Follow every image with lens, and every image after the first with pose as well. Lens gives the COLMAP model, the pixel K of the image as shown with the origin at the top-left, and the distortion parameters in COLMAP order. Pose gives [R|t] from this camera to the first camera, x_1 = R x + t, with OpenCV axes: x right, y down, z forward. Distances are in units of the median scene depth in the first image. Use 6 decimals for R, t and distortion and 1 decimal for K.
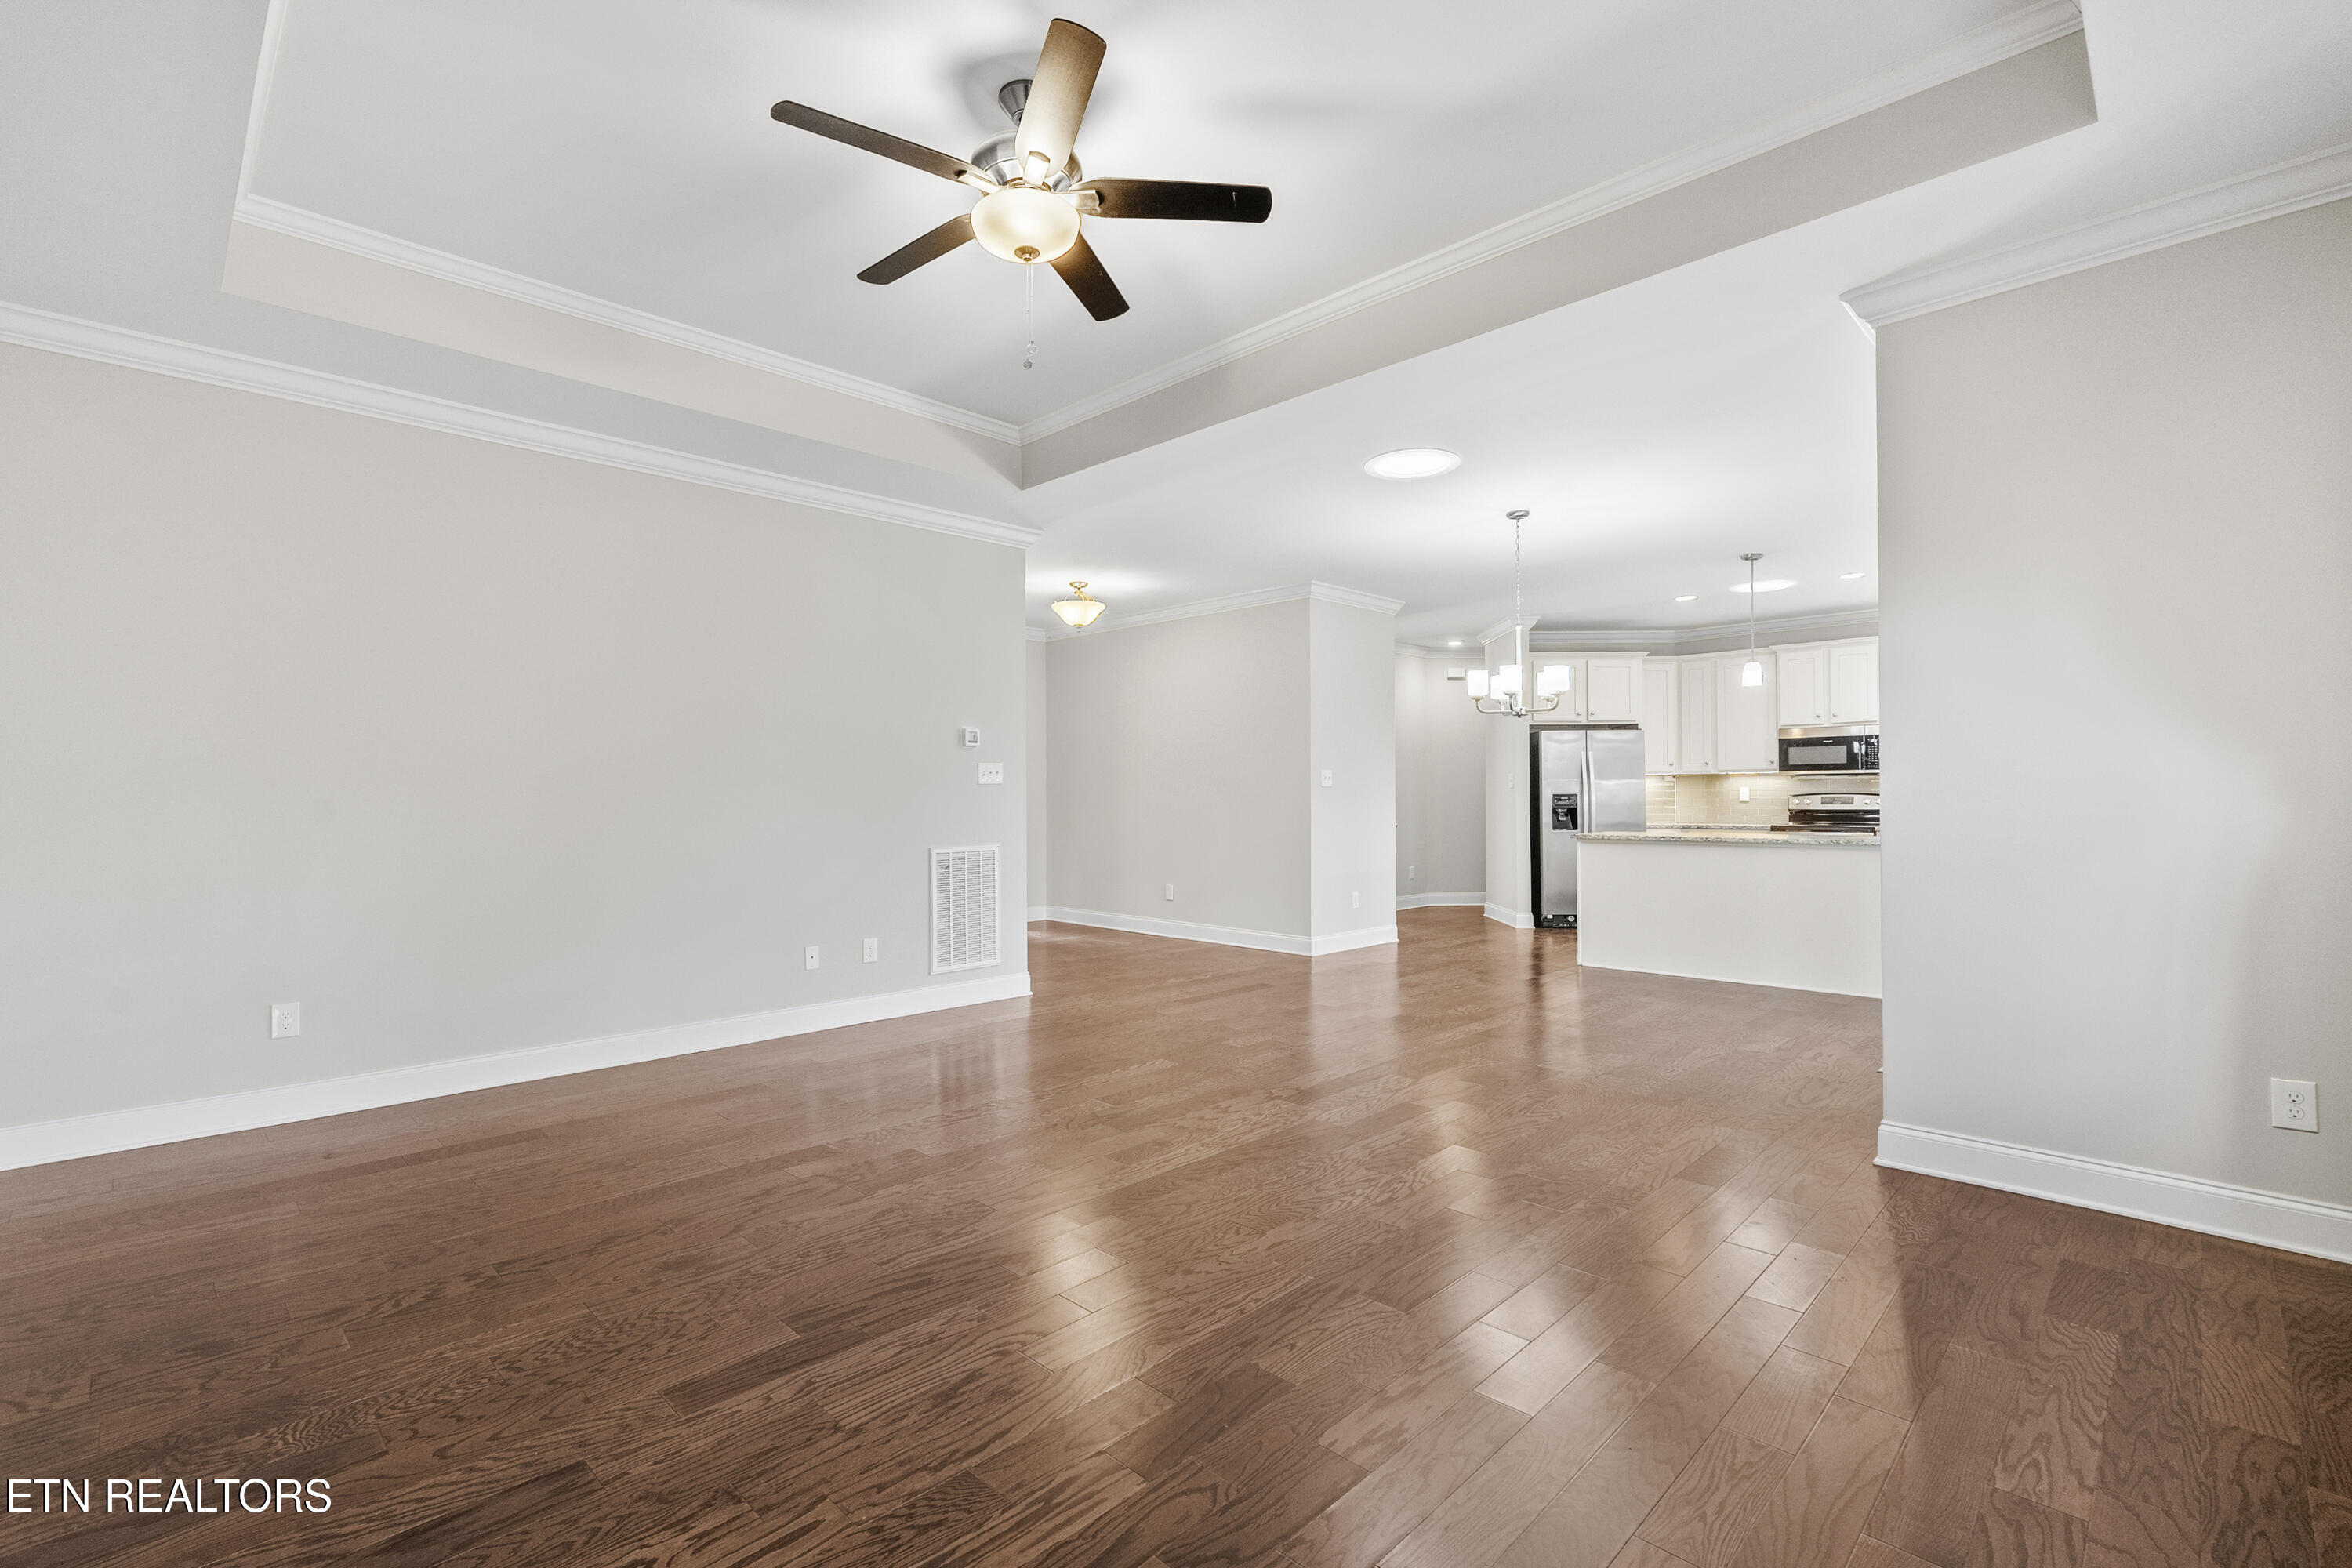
lens RADIAL K [[1050.2, 0, 1184.0], [0, 1050.2, 791.3], [0, 0, 1]] dist [-0.002577, -0.000975]
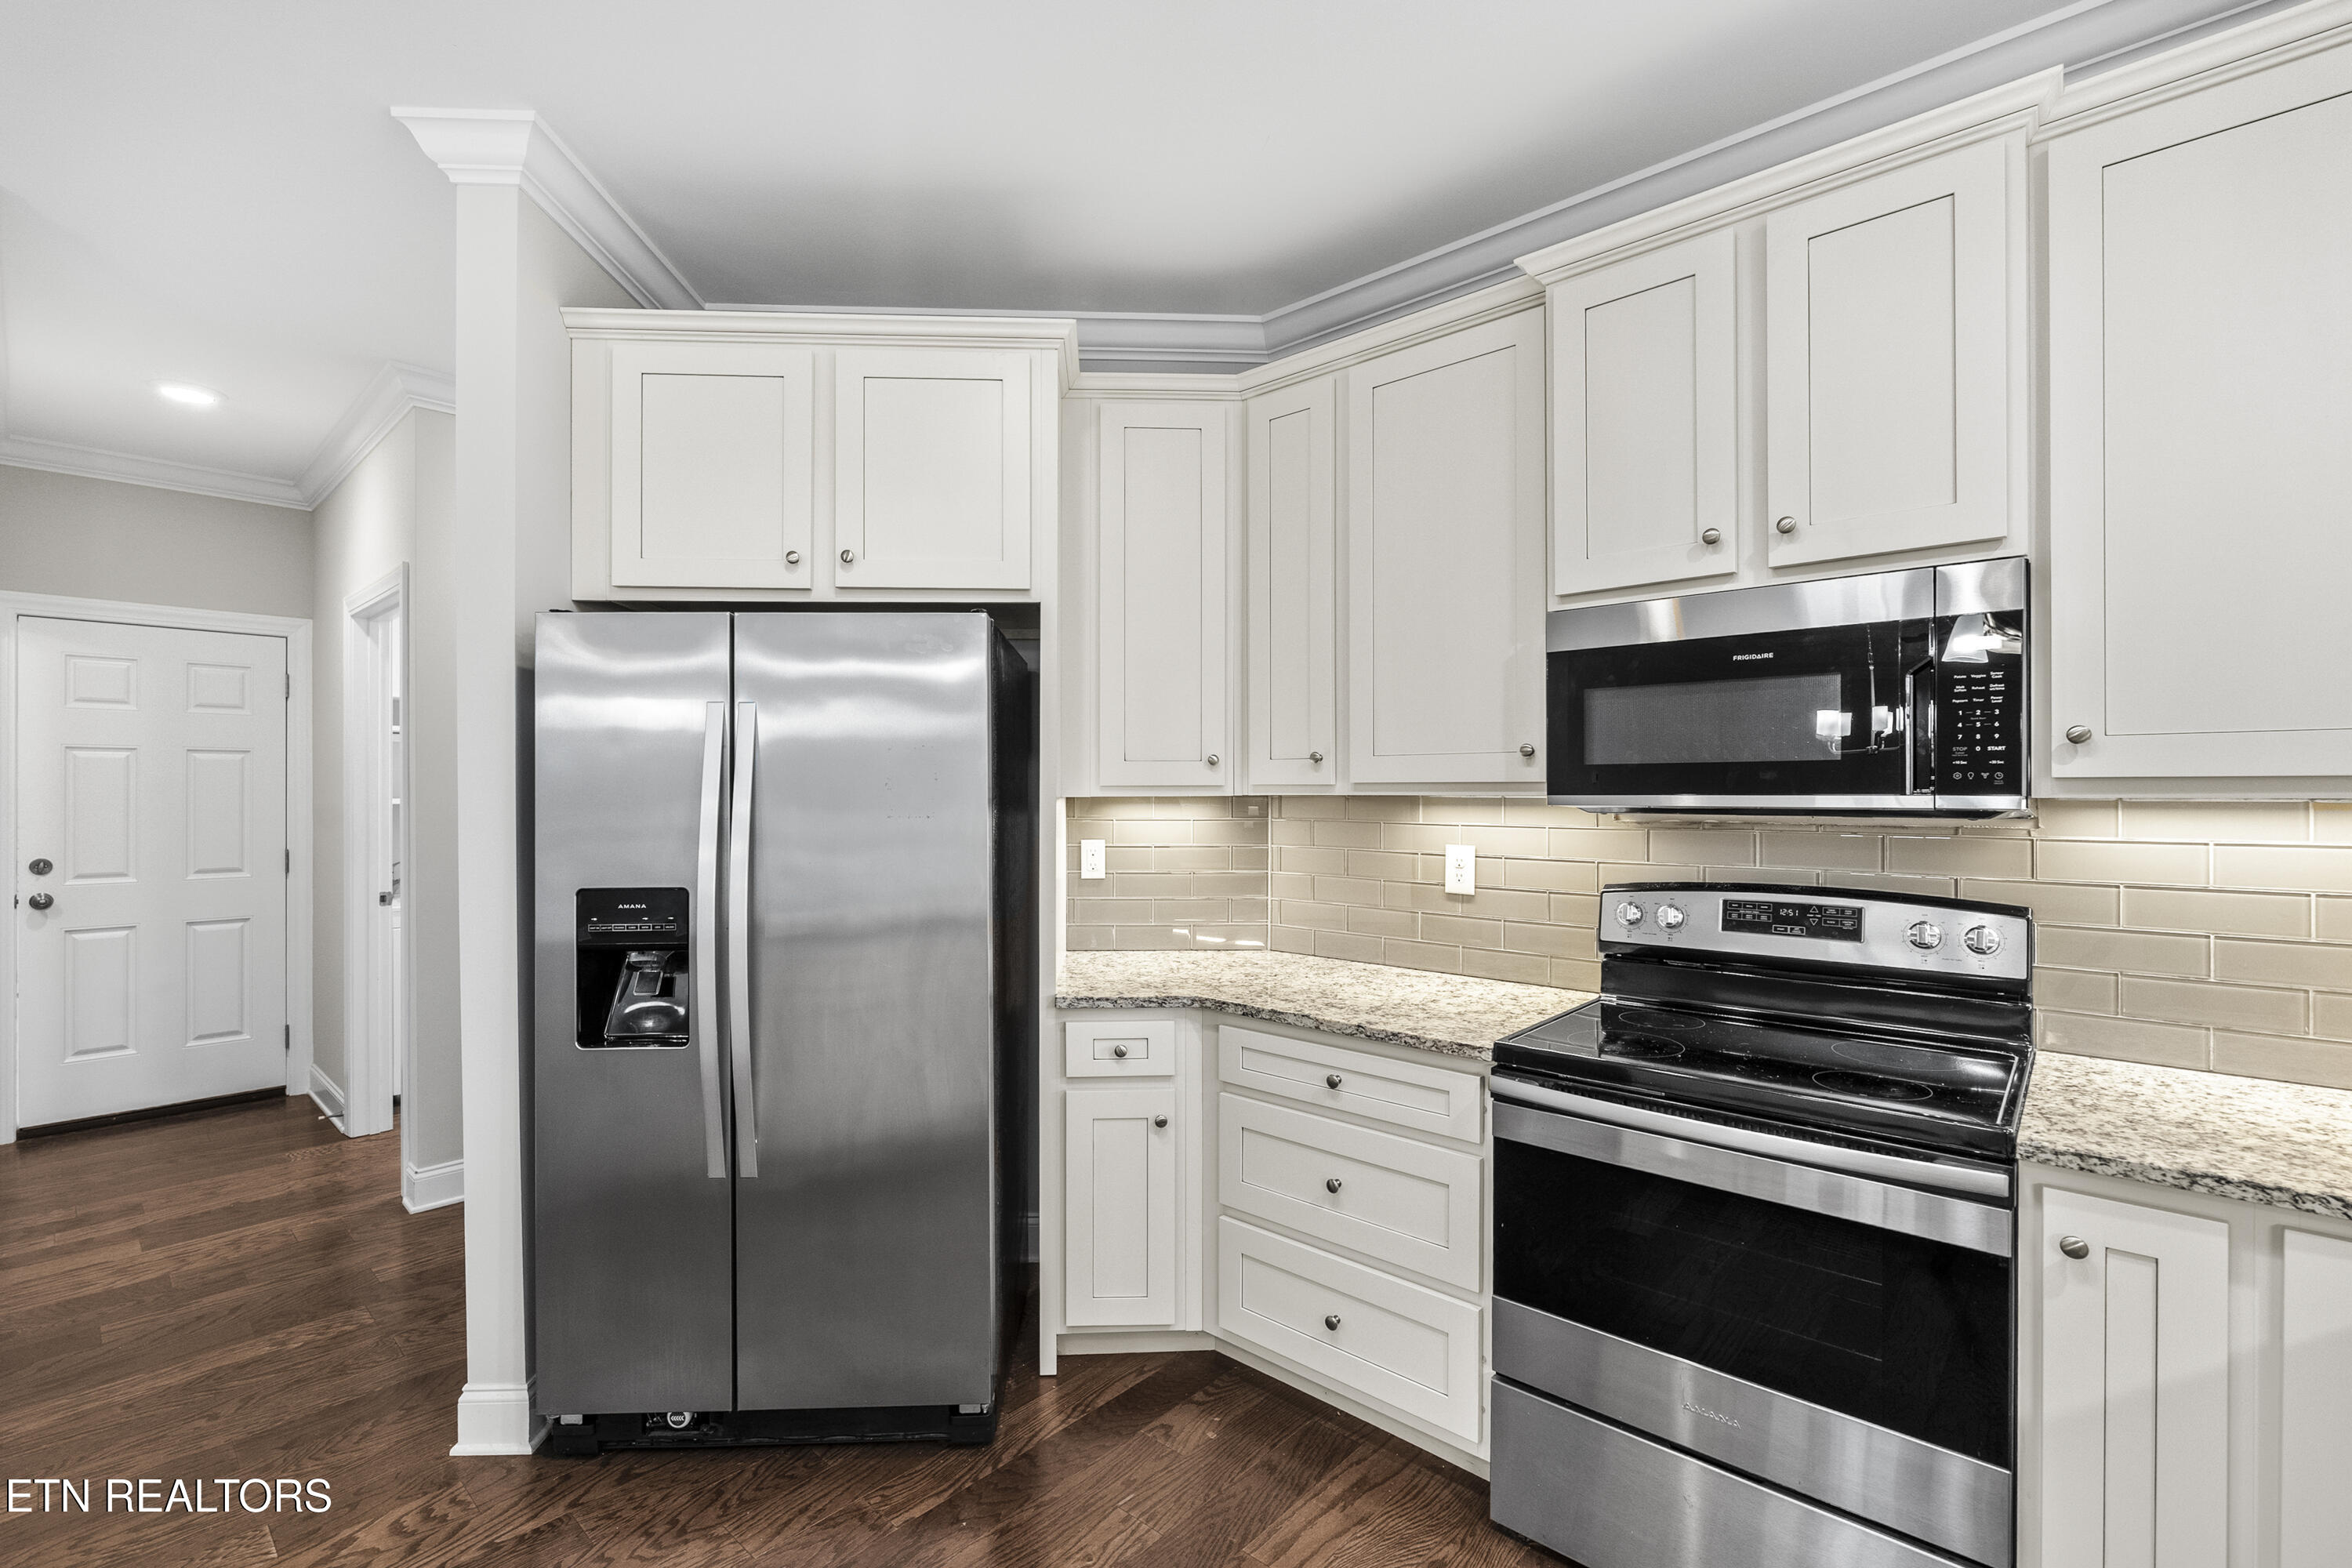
lens RADIAL K [[1050.2, 0, 1150.7], [0, 1050.2, 777.4], [0, 0, 1]] dist [-0.002577, -0.000975]
pose [[0.999781, 0.002614, 0.020775, 0.472436], [-0.002548, 0.999992, -0.003172, -0.021461], [-0.020783, 0.003118, 0.999779, 0.766285]]
